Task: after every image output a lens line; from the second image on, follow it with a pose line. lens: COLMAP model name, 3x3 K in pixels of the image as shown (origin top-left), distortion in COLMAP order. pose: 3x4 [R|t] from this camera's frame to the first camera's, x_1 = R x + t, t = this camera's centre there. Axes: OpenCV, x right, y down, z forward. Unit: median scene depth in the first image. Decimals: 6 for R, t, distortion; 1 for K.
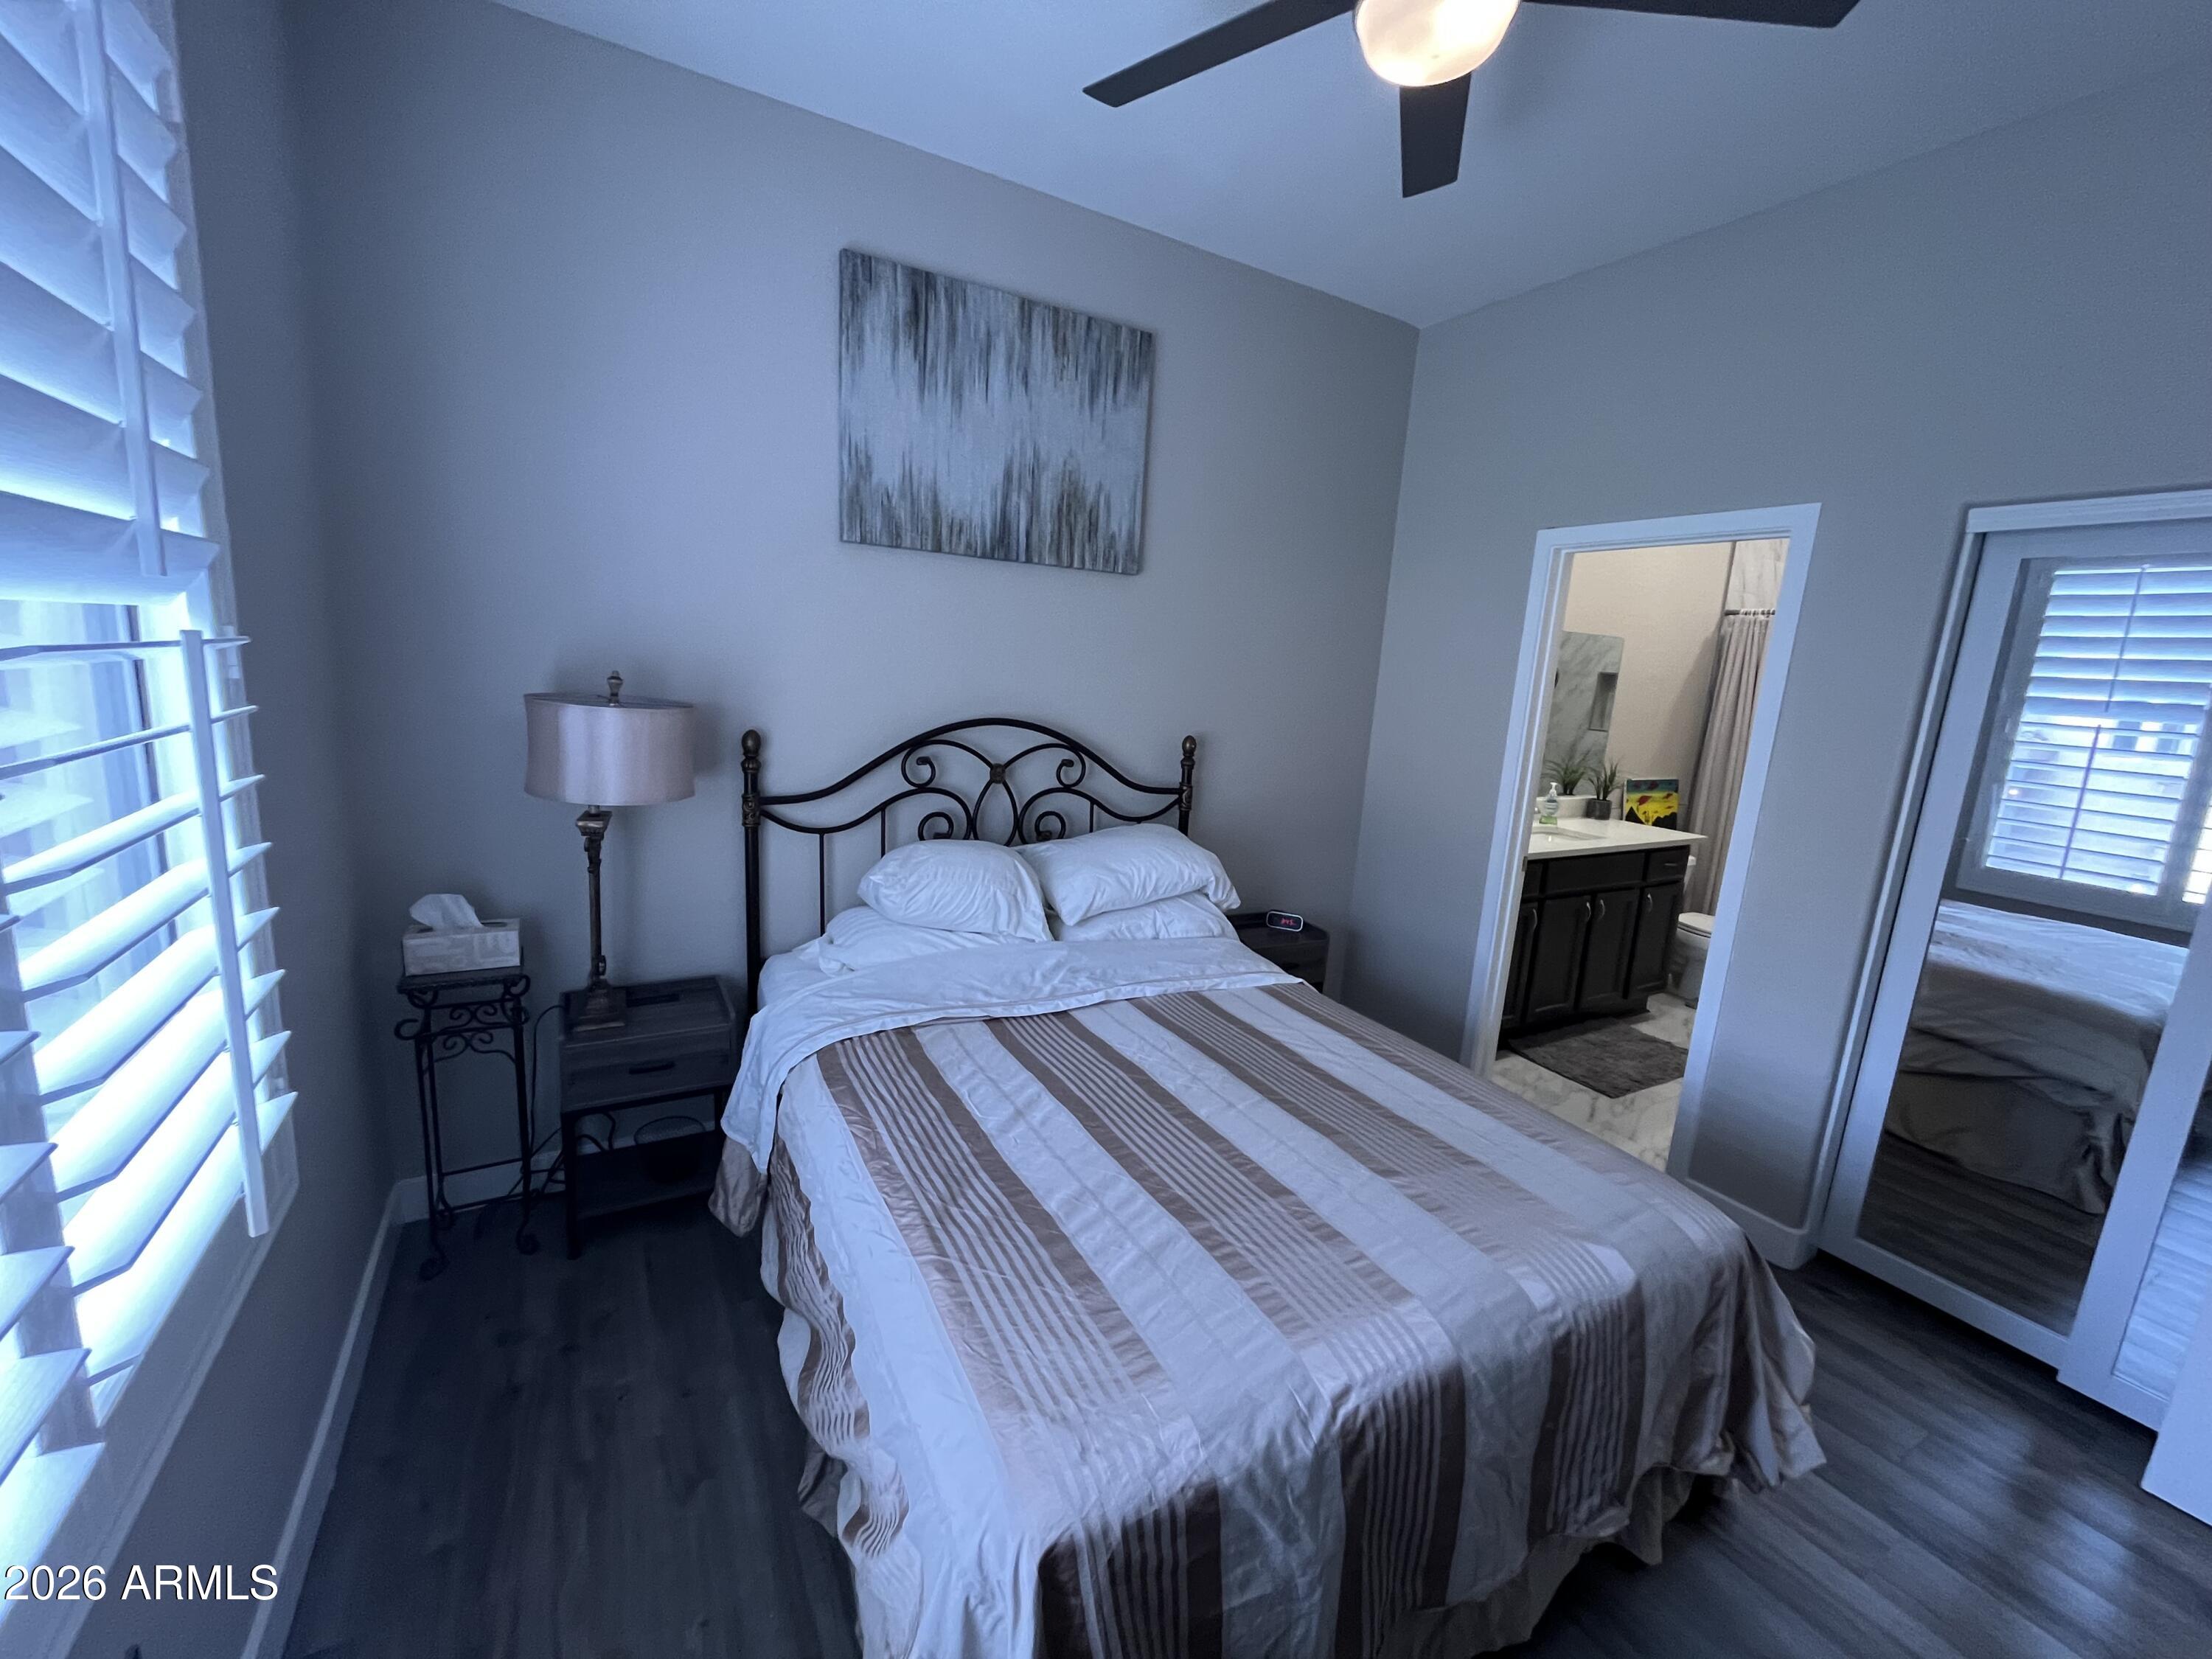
lens RADIAL K [[896.5, 0, 1106.1], [0, 896.5, 832.6], [0, 0, 1]] dist [-0.004310, -0.000433]
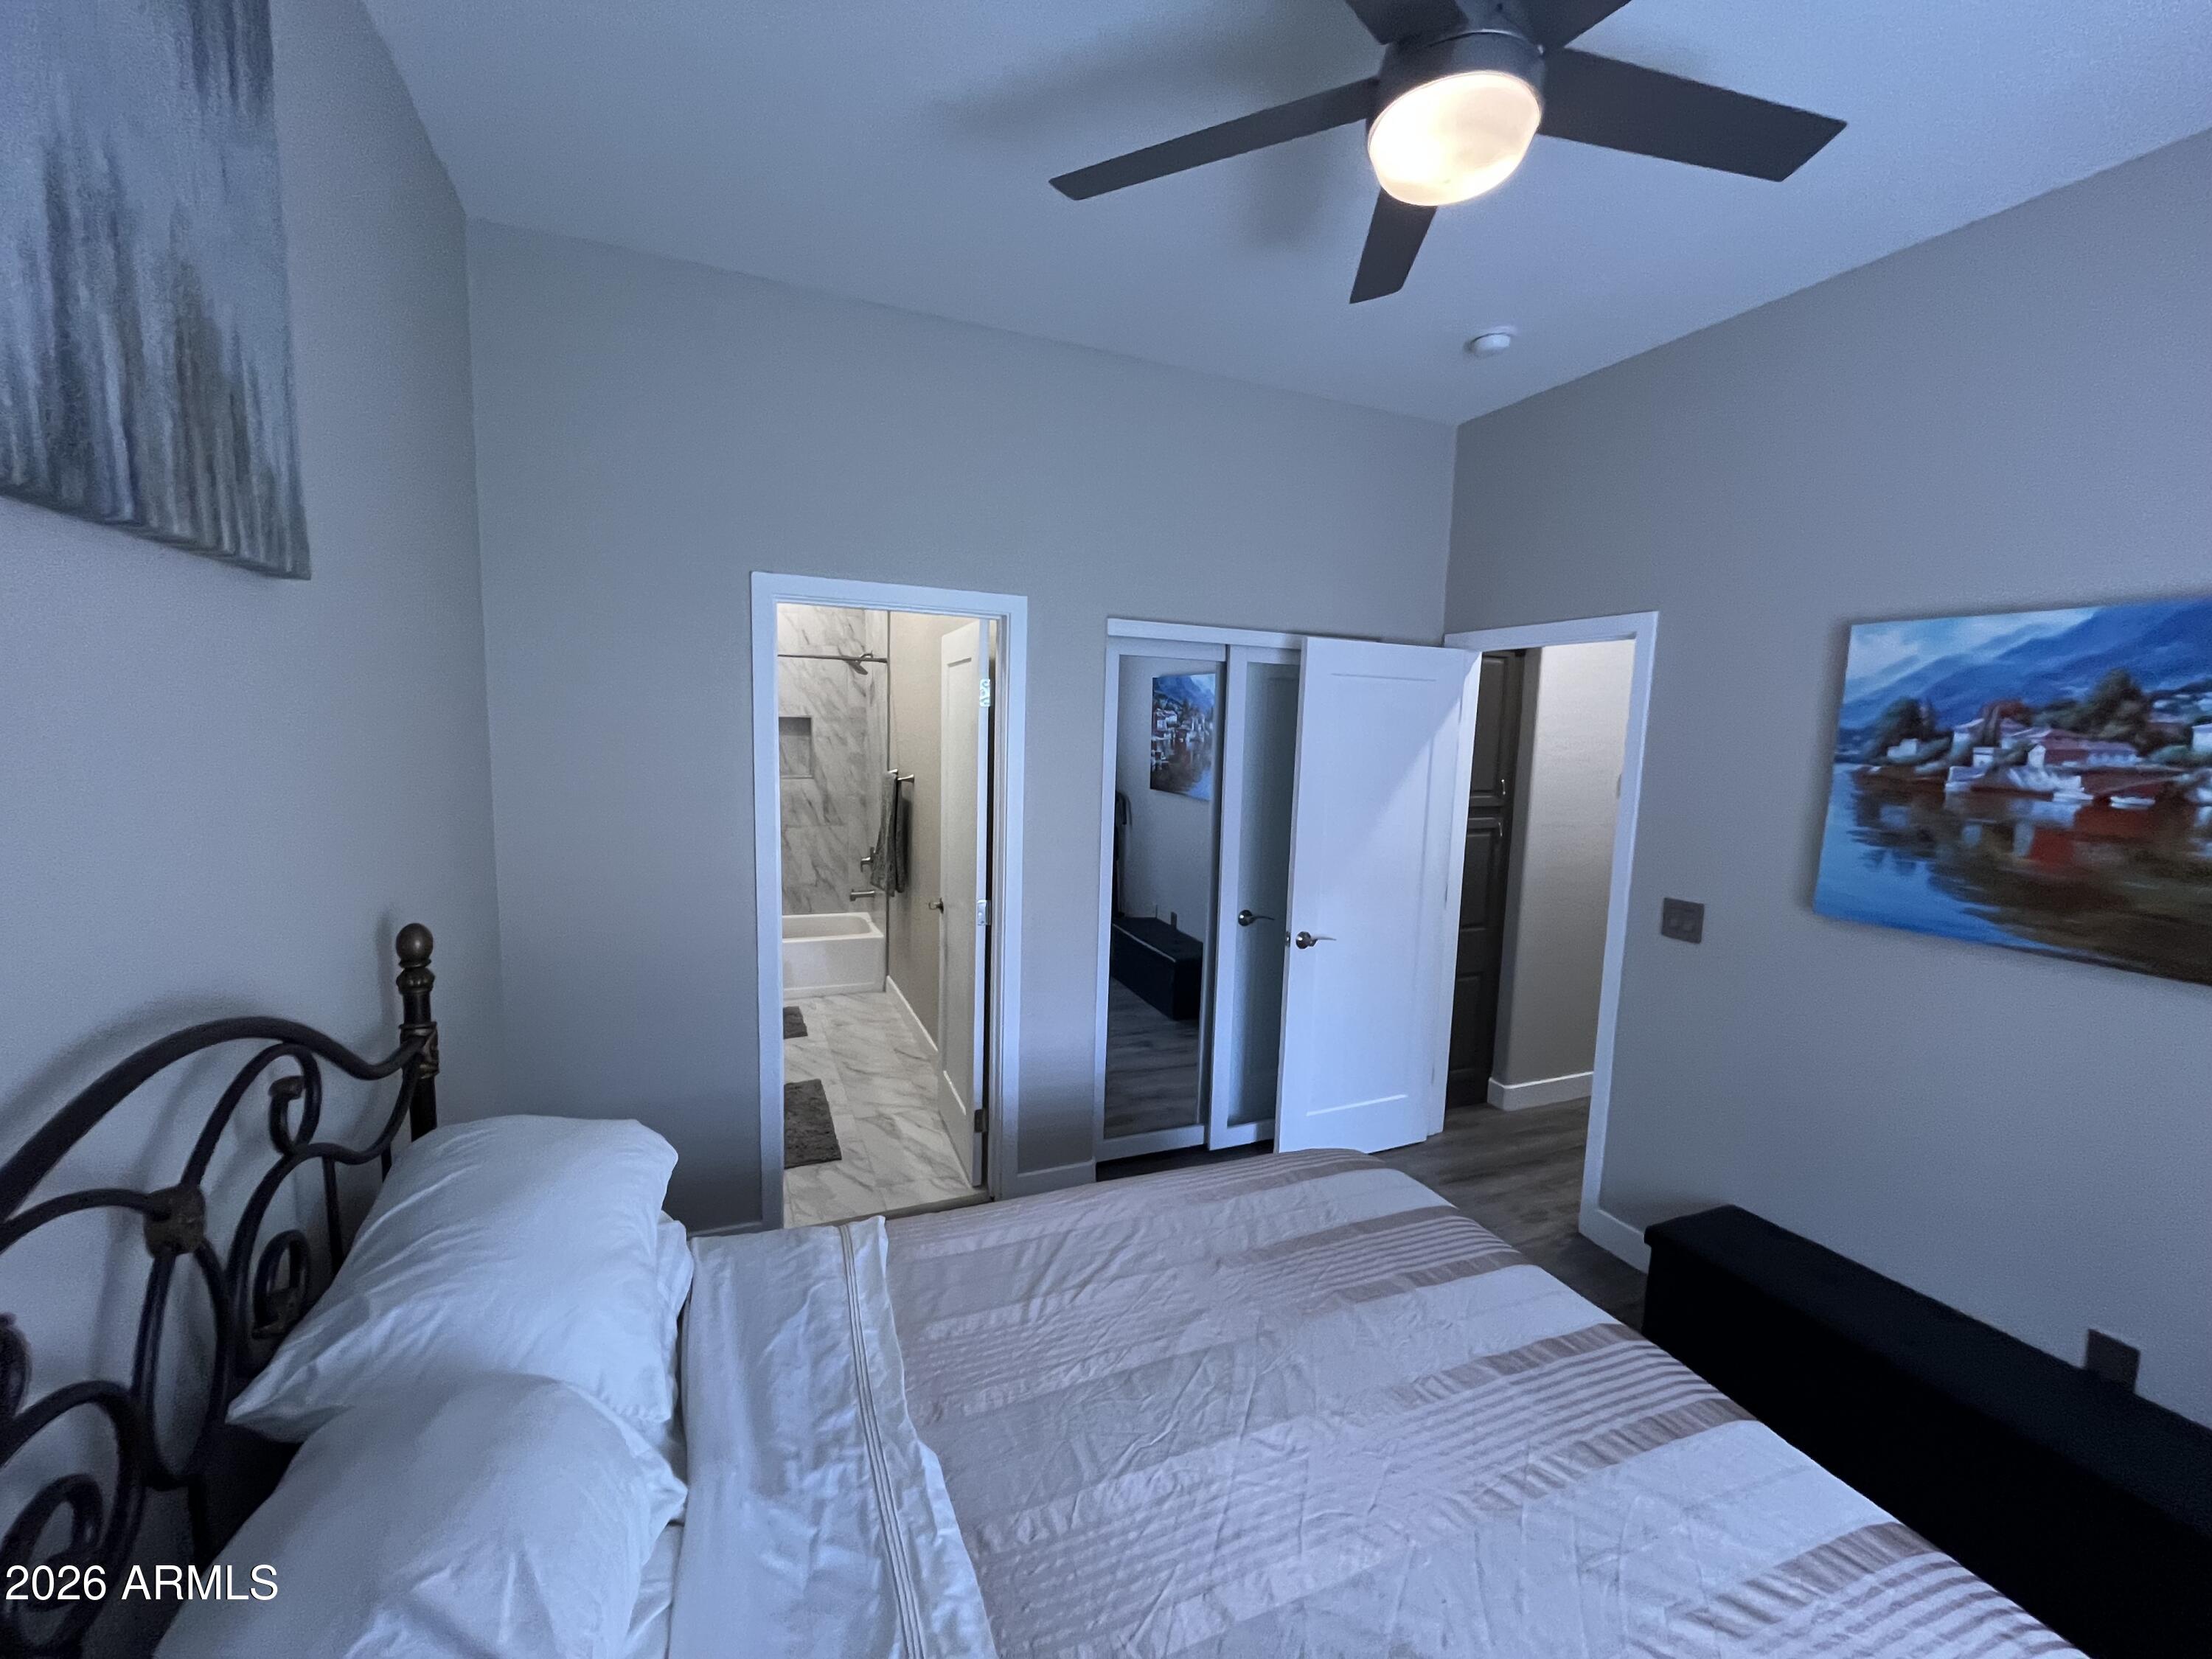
lens RADIAL K [[896.5, 0, 1106.1], [0, 896.5, 832.6], [0, 0, 1]] dist [-0.004310, -0.000433]
pose [[0.120708, -0.182886, 0.975696, -0.363557], [0.164620, 0.972961, 0.162008, -0.197247], [-0.978943, 0.141064, 0.147551, 0.650892]]
